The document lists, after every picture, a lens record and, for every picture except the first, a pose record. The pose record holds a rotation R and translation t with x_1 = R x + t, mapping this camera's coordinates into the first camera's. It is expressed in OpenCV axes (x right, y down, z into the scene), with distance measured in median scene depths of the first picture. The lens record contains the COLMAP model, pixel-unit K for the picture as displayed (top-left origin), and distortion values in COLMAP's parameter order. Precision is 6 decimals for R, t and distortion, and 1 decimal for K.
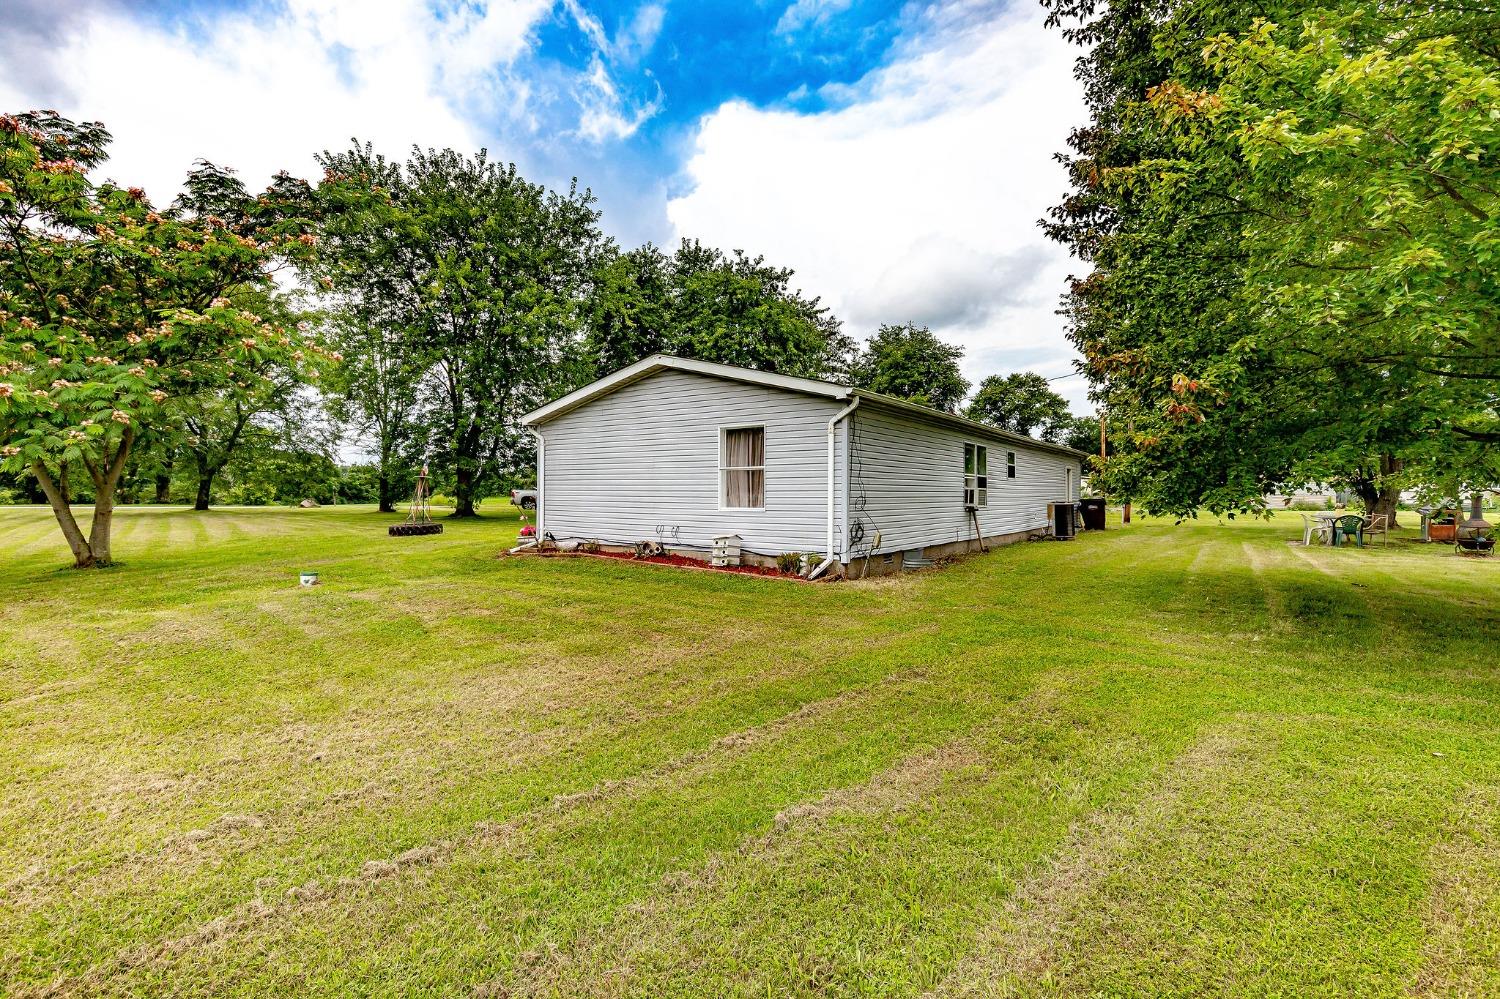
lens RADIAL K [[691.3, 0, 745.7], [0, 691.3, 496.6], [0, 0, 1]] dist [-0.035084, 0.006065]
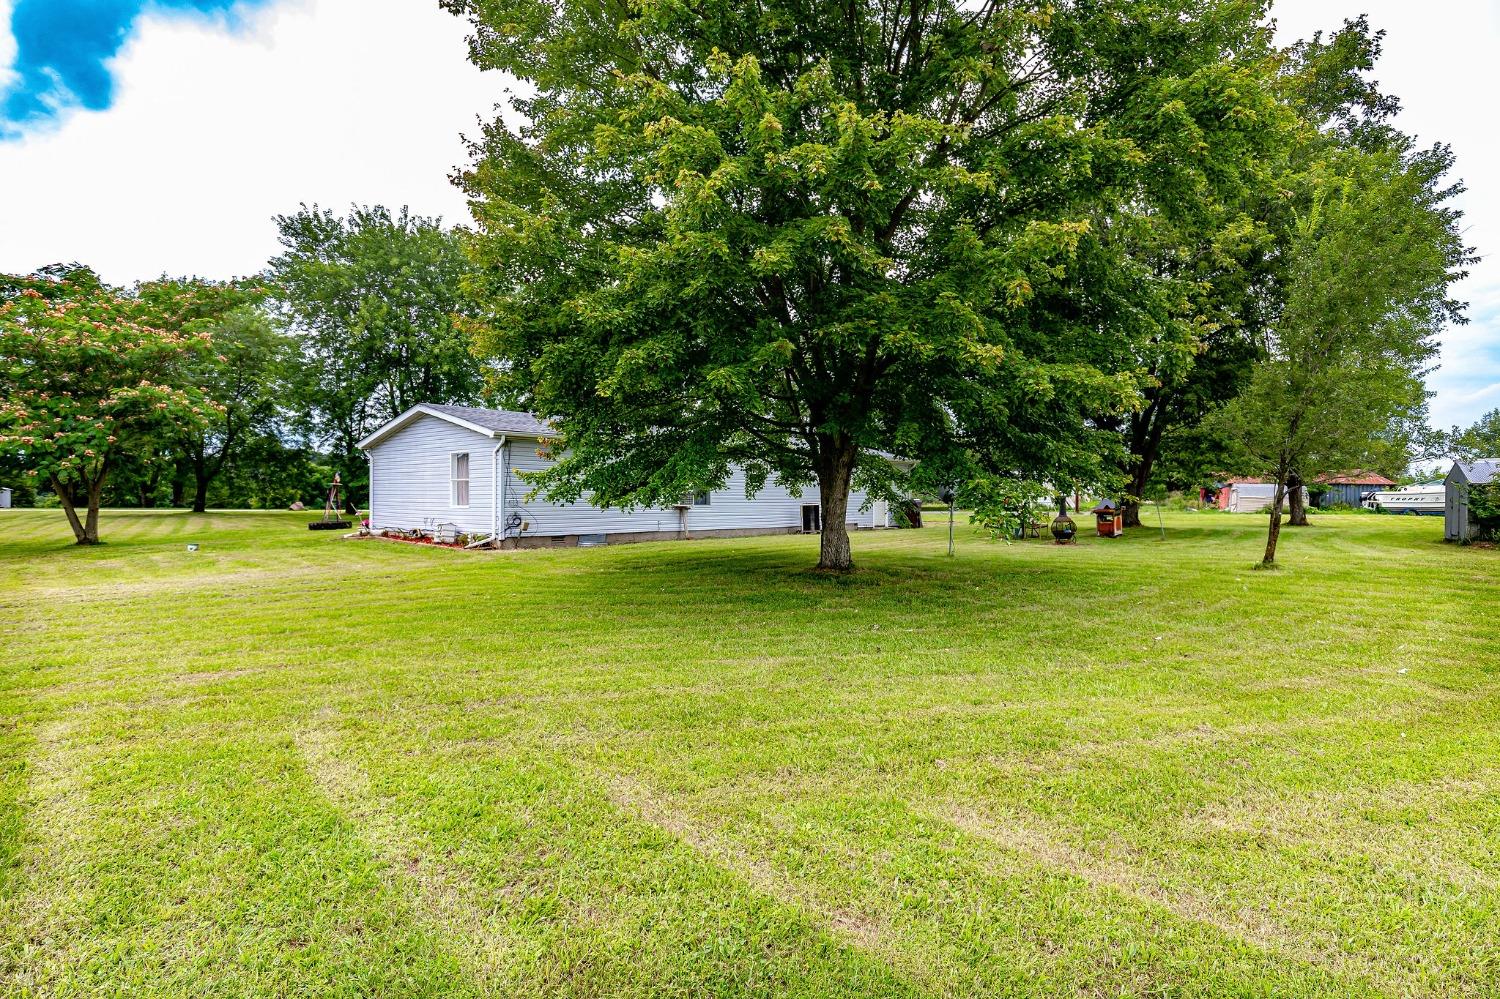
lens RADIAL K [[852.0, 0, 752.9], [0, 852.0, 502.6], [0, 0, 1]] dist [-0.008900, -0.002584]
pose [[0.987418, -0.002446, -0.158111, 0.925875], [0.002578, 0.999996, 0.000628, 0.010969], [0.158109, -0.001028, 0.987421, -0.742963]]
